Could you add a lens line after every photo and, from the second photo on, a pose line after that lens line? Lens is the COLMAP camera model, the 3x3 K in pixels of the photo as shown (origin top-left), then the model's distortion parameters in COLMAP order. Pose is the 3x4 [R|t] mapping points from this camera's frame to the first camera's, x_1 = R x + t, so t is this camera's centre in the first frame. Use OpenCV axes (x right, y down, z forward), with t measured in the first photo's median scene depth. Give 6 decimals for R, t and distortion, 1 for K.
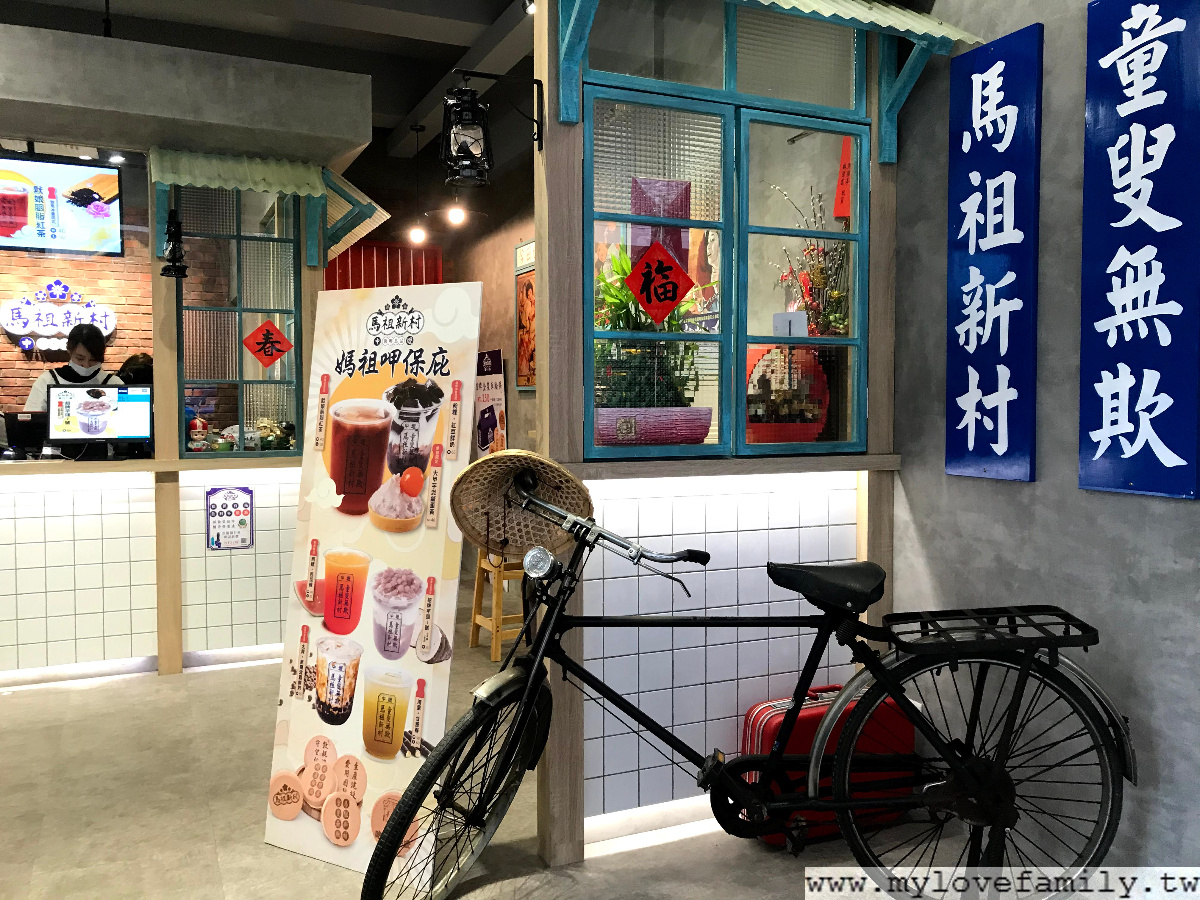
lens RADIAL K [[1001.3, 0, 595.3], [0, 1001.3, 438.4], [0, 0, 1]] dist [0.012070, 0.025084]
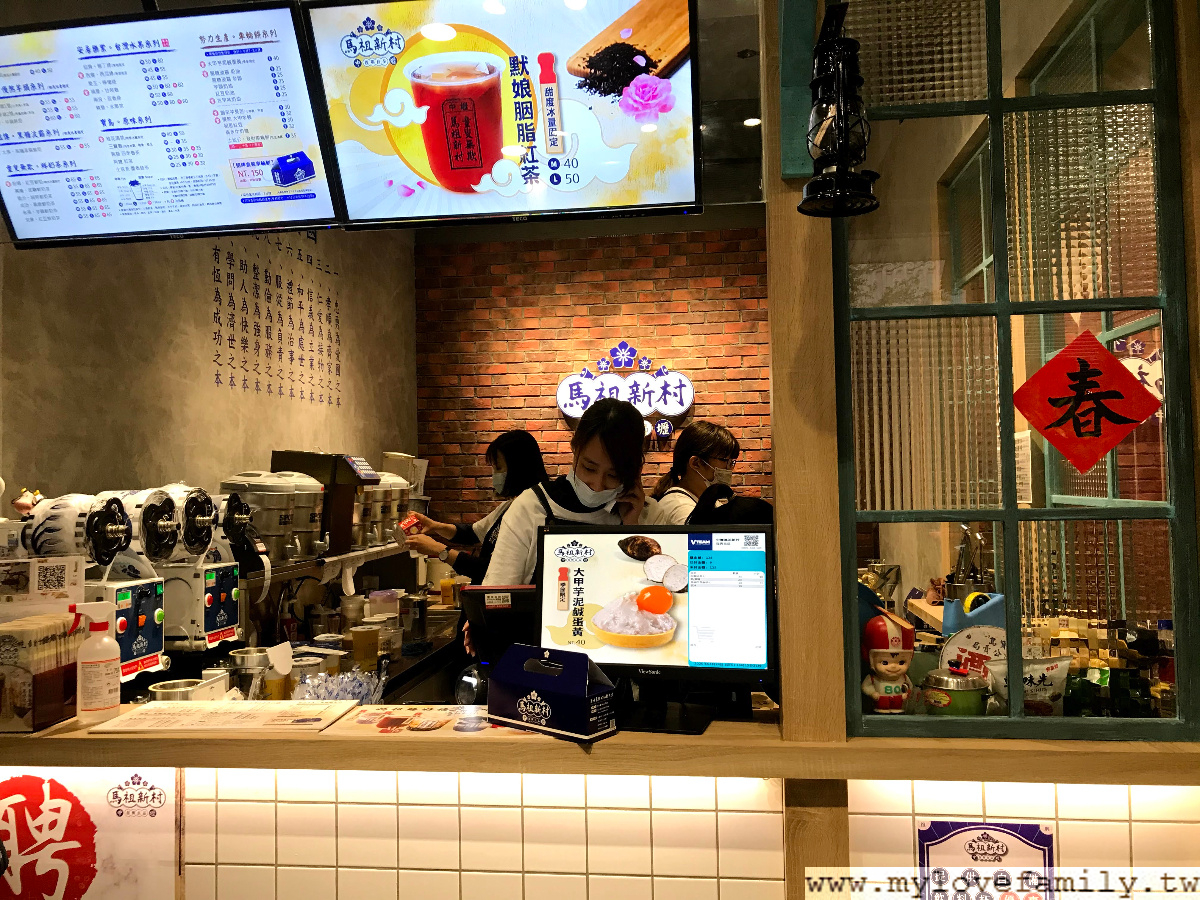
lens RADIAL K [[1001.3, 0, 592.6], [0, 1001.3, 448.3], [0, 0, 1]] dist [0.012070, 0.025084]
pose [[0.852567, -0.031920, -0.521642, -0.296034], [-0.000738, 0.998058, -0.062280, -0.057659], [0.522617, 0.053484, 0.850888, 0.632654]]
